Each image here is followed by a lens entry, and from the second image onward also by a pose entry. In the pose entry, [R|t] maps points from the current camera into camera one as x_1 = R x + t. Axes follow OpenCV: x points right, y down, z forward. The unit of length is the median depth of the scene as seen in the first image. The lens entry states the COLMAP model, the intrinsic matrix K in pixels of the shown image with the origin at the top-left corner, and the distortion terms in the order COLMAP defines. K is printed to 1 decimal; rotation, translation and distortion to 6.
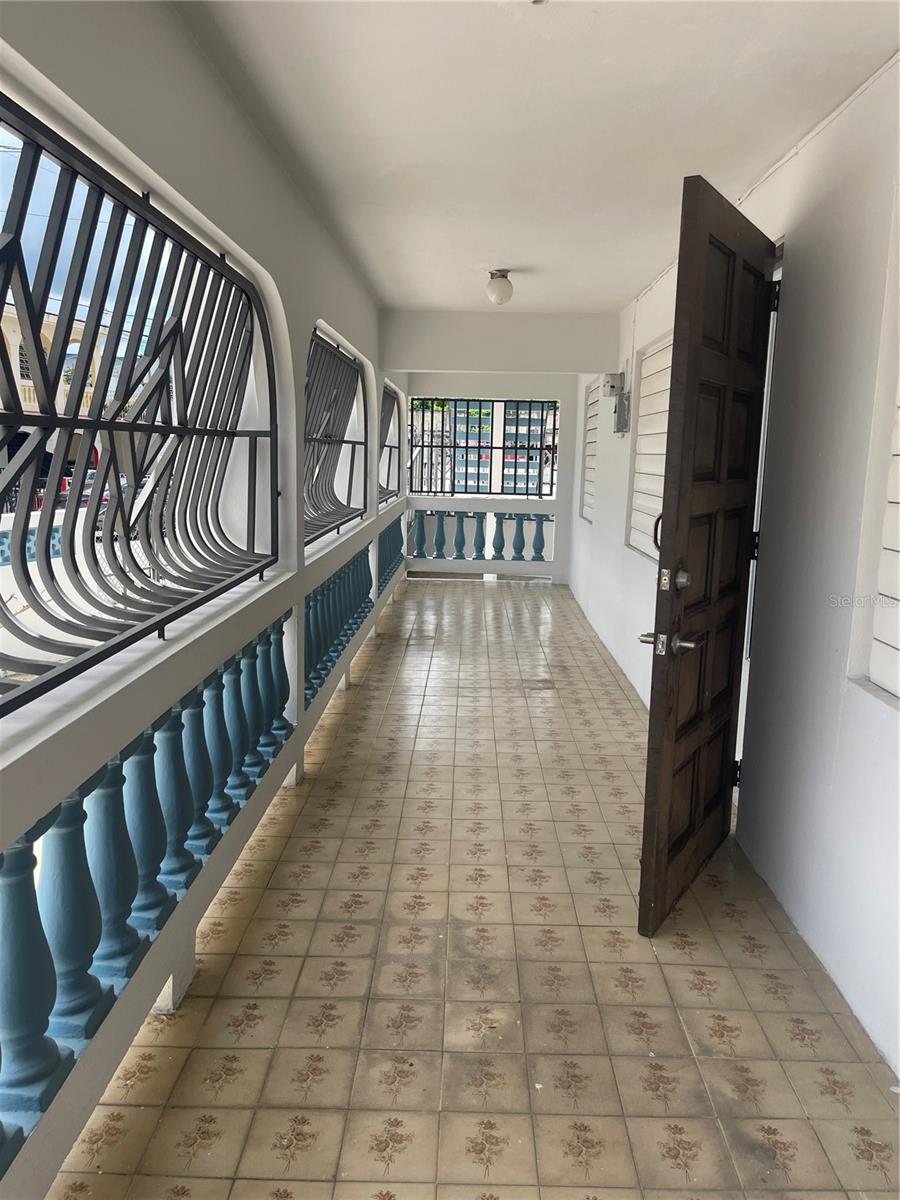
lens RADIAL K [[897.8, 0, 451.7], [0, 897.8, 605.7], [0, 0, 1]] dist [0.012060, -0.001805]
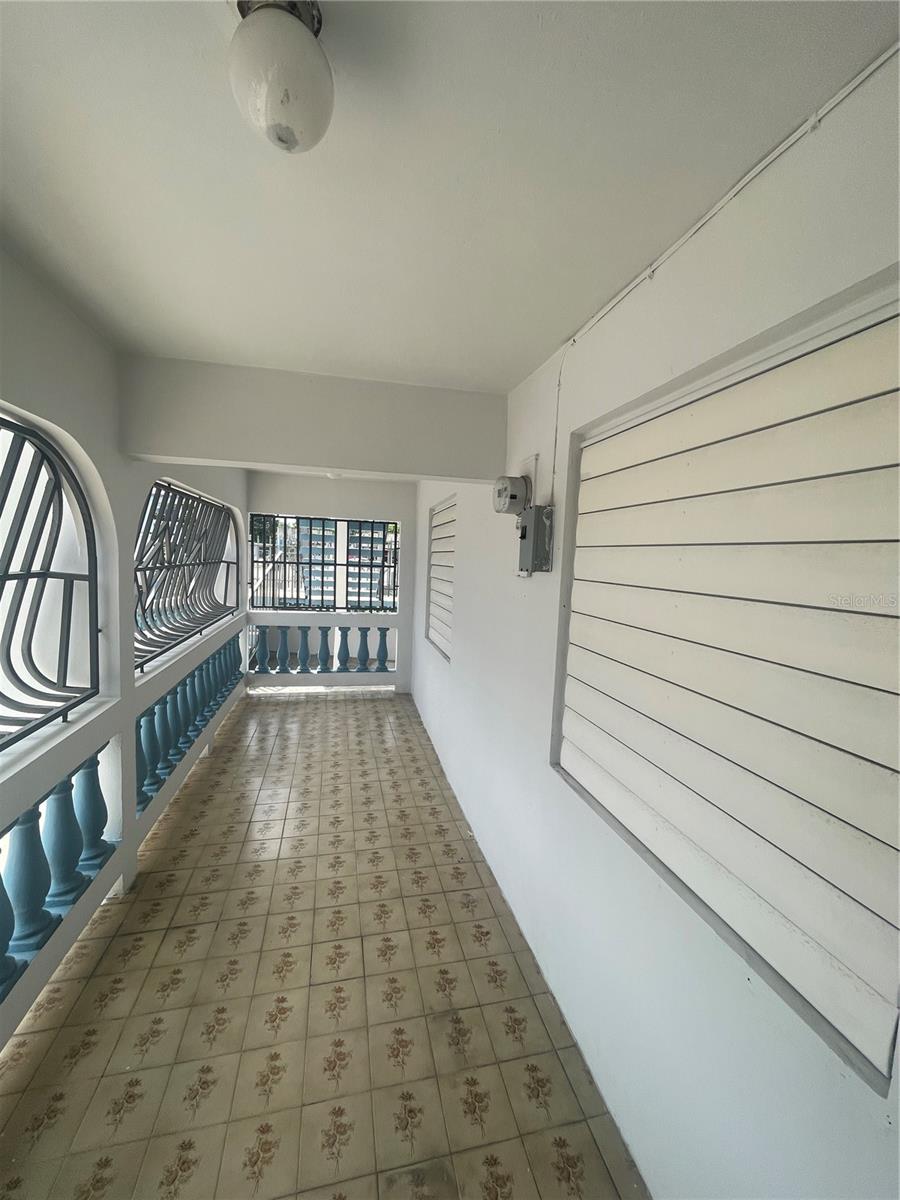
lens RADIAL K [[485.0, 0, 454.9], [0, 485.0, 595.5], [0, 0, 1]] dist [-0.000252, 0.000184]
pose [[0.965547, -0.007402, 0.260123, 0.032157], [0.028341, 0.996641, -0.076840, -0.093542], [-0.258680, 0.081564, 0.962513, 0.430018]]
